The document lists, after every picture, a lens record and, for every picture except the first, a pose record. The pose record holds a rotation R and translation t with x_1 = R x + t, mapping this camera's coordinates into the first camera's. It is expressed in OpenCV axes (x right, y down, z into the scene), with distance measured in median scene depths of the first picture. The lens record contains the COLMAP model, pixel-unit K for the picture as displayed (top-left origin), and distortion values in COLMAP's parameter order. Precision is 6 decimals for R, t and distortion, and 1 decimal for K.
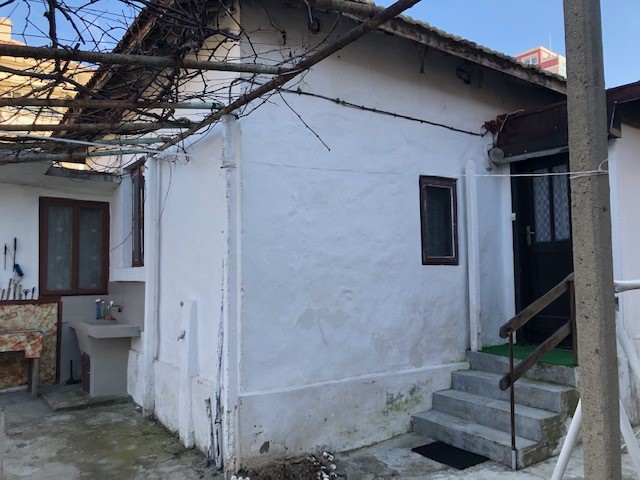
lens RADIAL K [[515.8, 0, 315.5], [0, 515.8, 244.4], [0, 0, 1]] dist [0.032396, -0.020603]
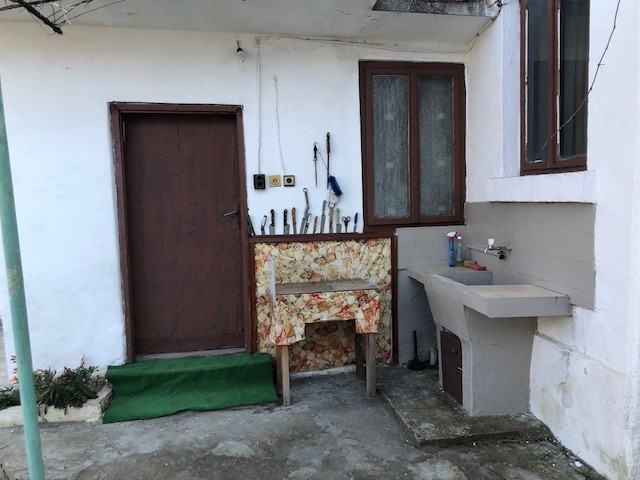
lens RADIAL K [[515.8, 0, 320.9], [0, 515.8, 241.6], [0, 0, 1]] dist [0.032396, -0.020603]
pose [[0.887063, 0.025723, -0.460932, -0.293352], [0.044681, 0.988975, 0.141180, 0.027055], [0.459481, -0.145831, 0.876134, 0.433615]]
